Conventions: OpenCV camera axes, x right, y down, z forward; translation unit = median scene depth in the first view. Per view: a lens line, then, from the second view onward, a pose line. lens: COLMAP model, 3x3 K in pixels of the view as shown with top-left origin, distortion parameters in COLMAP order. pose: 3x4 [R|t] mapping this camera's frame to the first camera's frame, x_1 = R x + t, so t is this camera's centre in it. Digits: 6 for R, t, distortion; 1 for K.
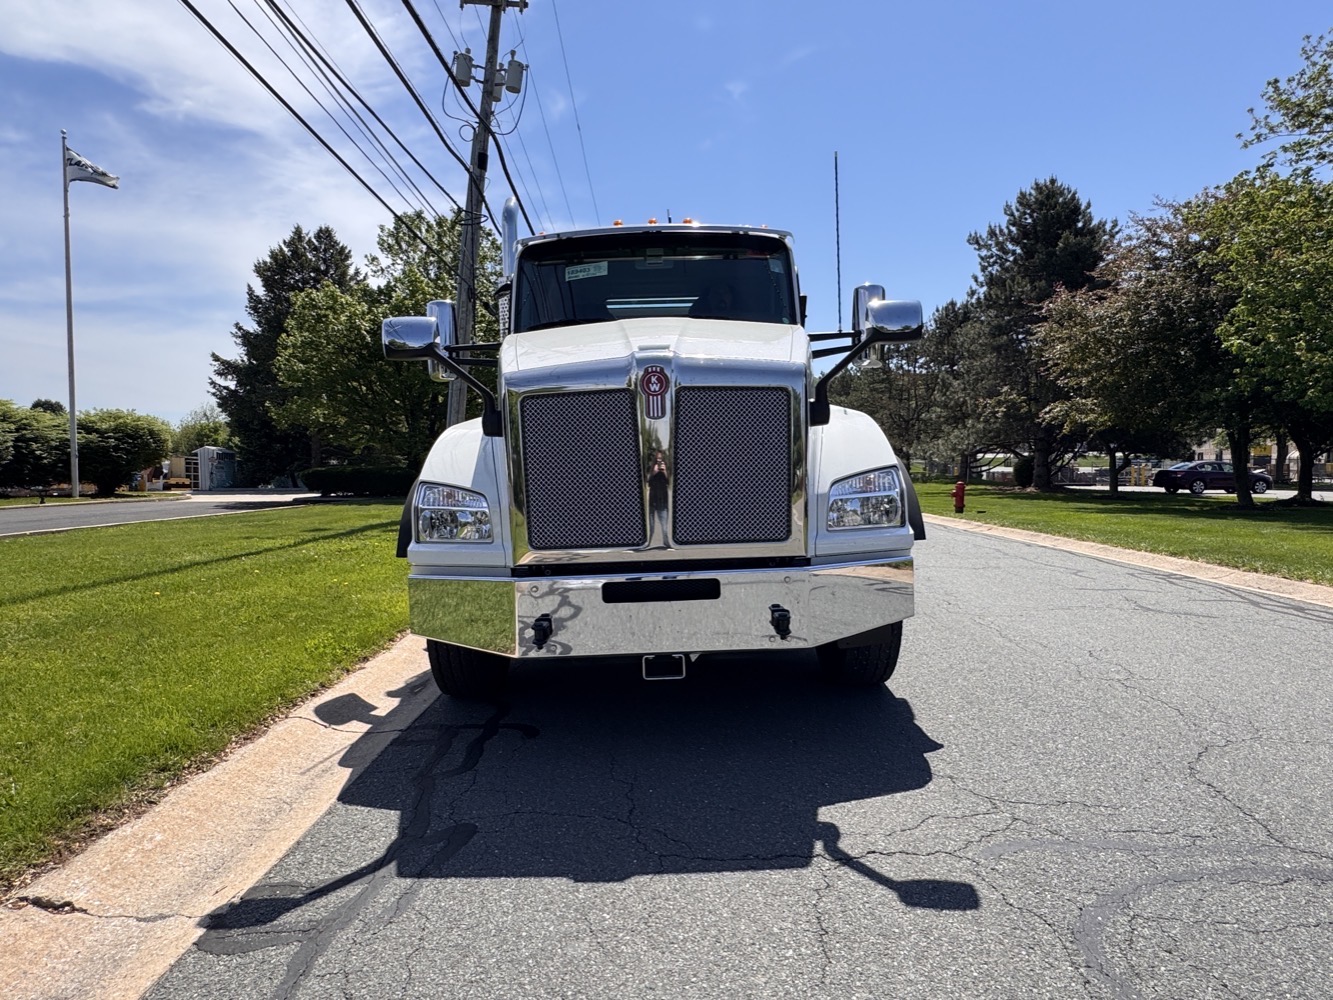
lens RADIAL K [[758.6, 0, 662.9], [0, 758.6, 491.5], [0, 0, 1]] dist [-0.000315, 0.001991]
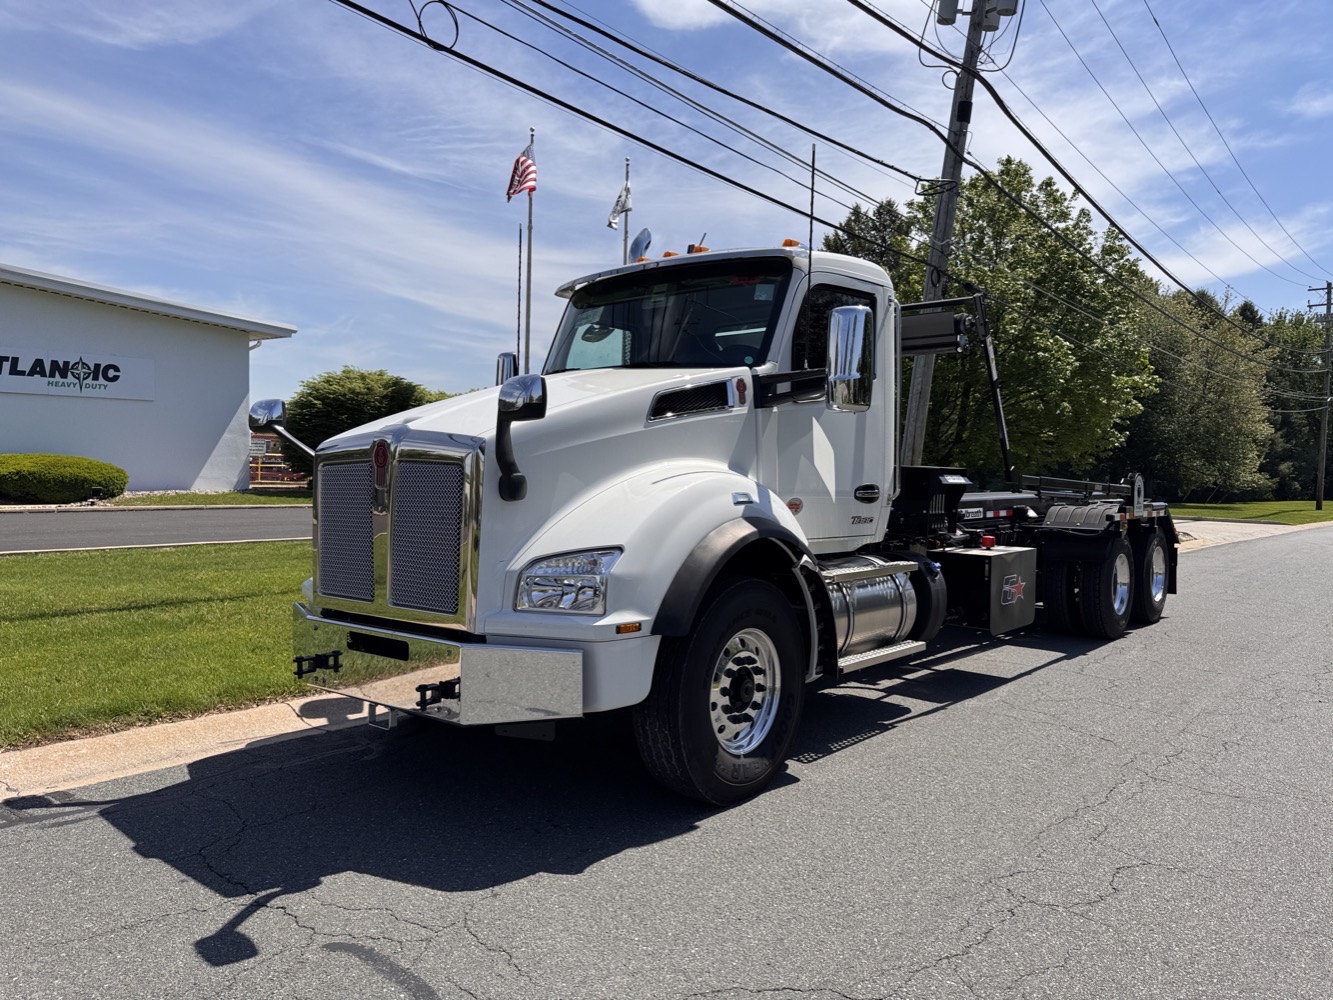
lens RADIAL K [[930.0, 0, 666.5], [0, 930.0, 500.0], [0, 0, 1]] dist [-0.000415, -0.004258]
pose [[0.764425, 0.052990, -0.642532, 1.124105], [-0.053996, 0.998377, 0.018097, -0.120910], [0.642448, 0.020860, 0.766045, 0.236813]]
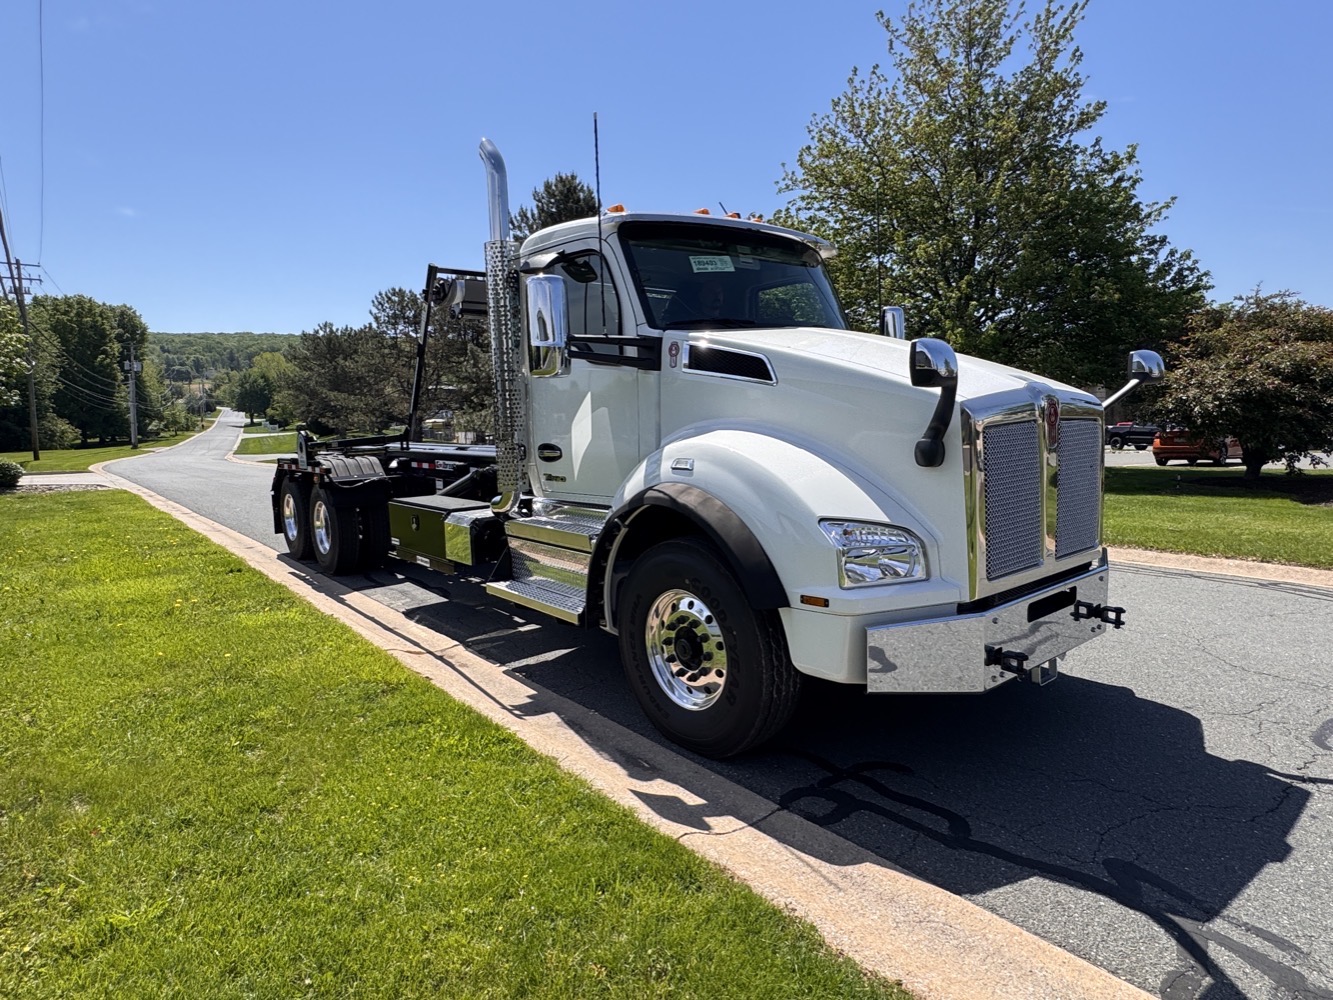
lens RADIAL K [[758.6, 0, 662.9], [0, 758.6, 491.5], [0, 0, 1]] dist [-0.000315, 0.001991]
pose [[0.784616, -0.057033, 0.617353, -1.082892], [0.029320, 0.998059, 0.054940, -0.105372], [-0.619288, -0.025006, 0.784765, 0.475552]]
